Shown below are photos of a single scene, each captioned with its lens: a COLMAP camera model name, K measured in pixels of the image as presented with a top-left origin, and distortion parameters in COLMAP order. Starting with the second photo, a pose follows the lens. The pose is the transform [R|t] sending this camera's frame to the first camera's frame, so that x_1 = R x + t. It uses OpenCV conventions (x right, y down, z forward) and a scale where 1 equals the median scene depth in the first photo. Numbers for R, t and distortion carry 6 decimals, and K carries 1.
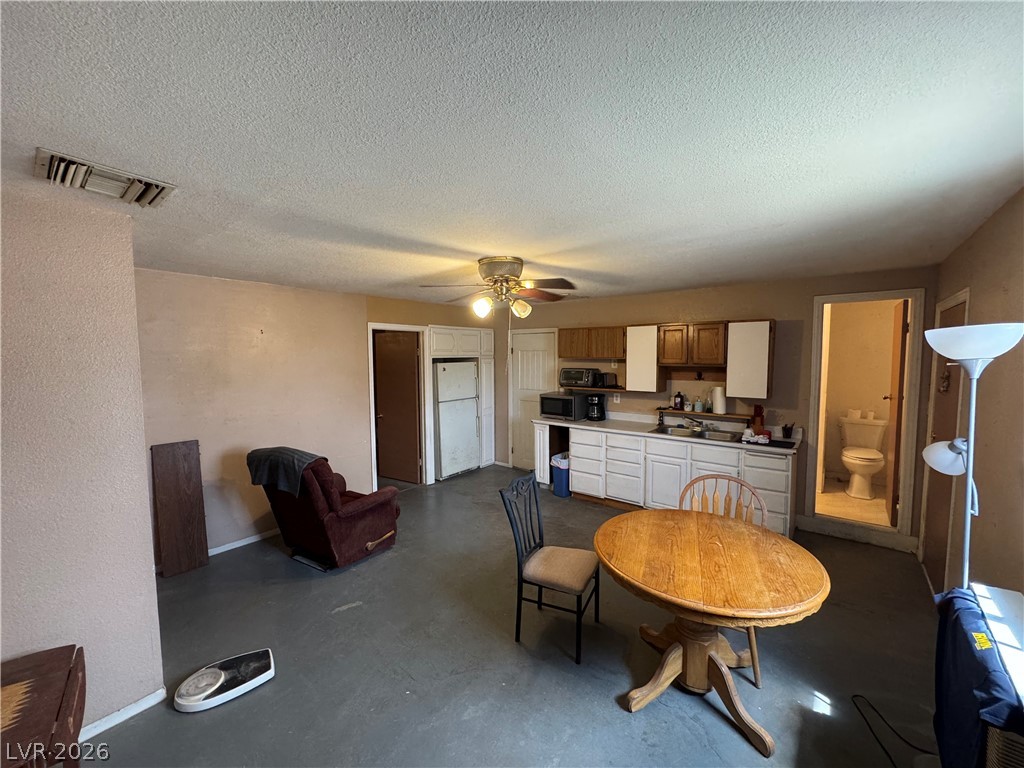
lens RADIAL K [[407.9, 0, 514.1], [0, 407.9, 384.7], [0, 0, 1]] dist [-0.000951, -0.000686]
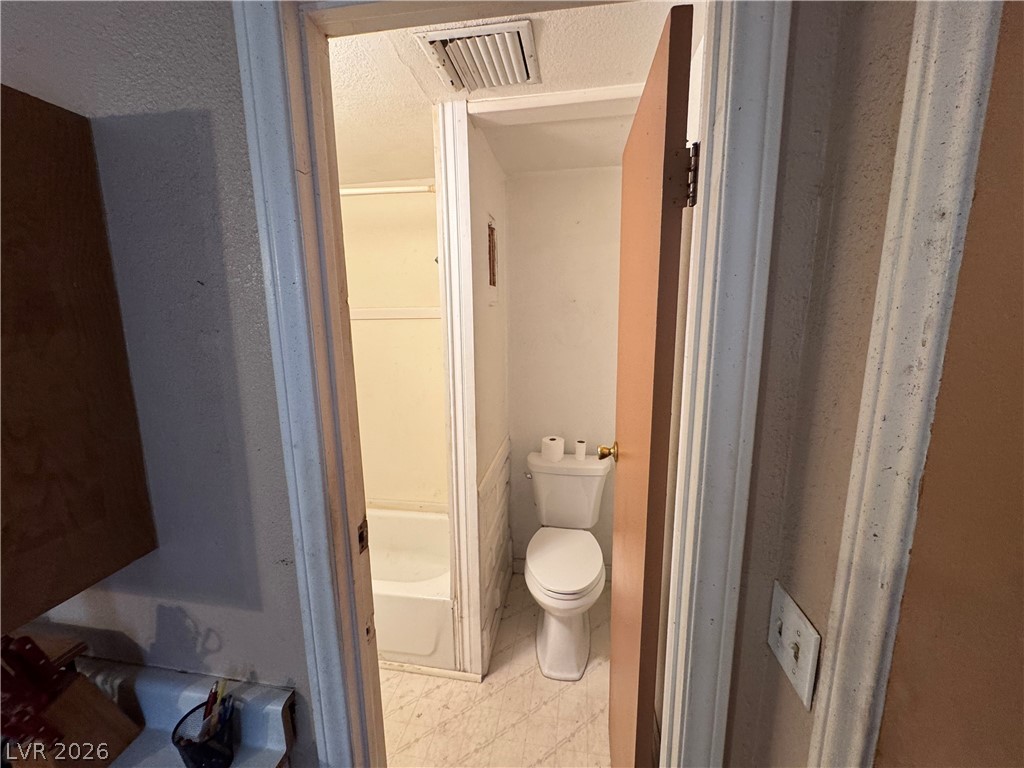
lens RADIAL K [[407.9, 0, 510.9], [0, 407.9, 377.7], [0, 0, 1]] dist [-0.000951, -0.000686]
pose [[0.873330, -0.086736, 0.479344, 0.634648], [0.037708, 0.993105, 0.110999, -0.059096], [-0.485667, -0.078863, 0.870579, 0.690318]]
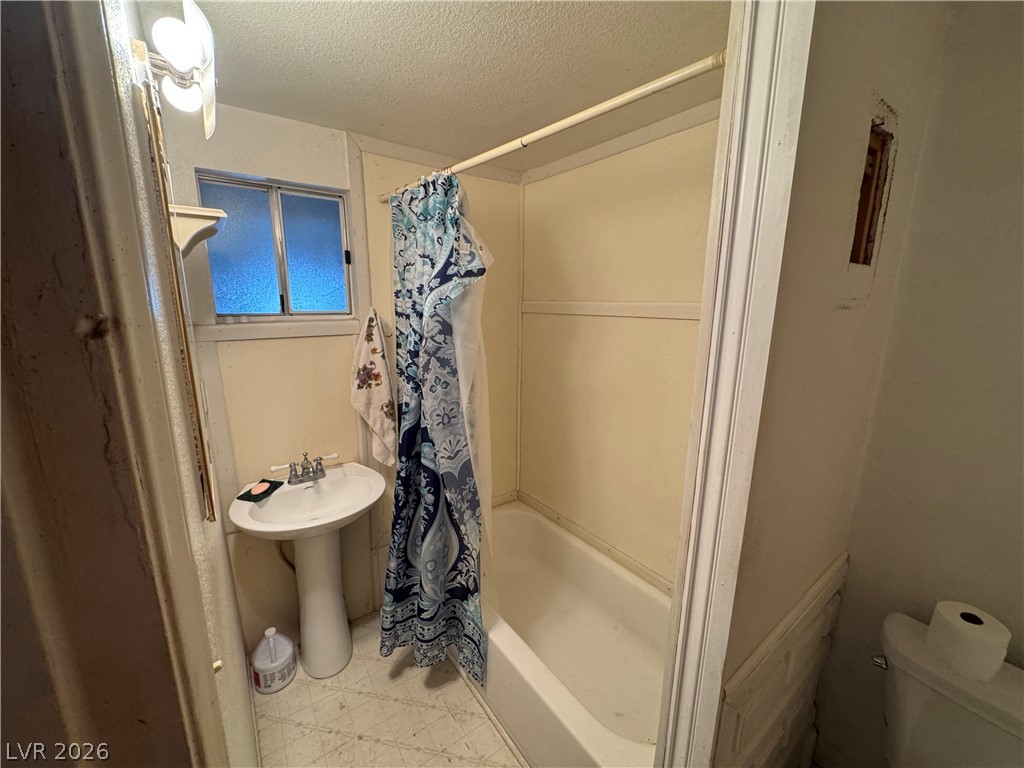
lens RADIAL K [[407.9, 0, 508.8], [0, 407.9, 379.6], [0, 0, 1]] dist [-0.000951, -0.000686]
pose [[0.966476, 0.071806, -0.246513, 0.717449], [-0.041697, 0.991247, 0.125261, -0.066824], [0.253349, -0.110783, 0.961011, 0.835109]]
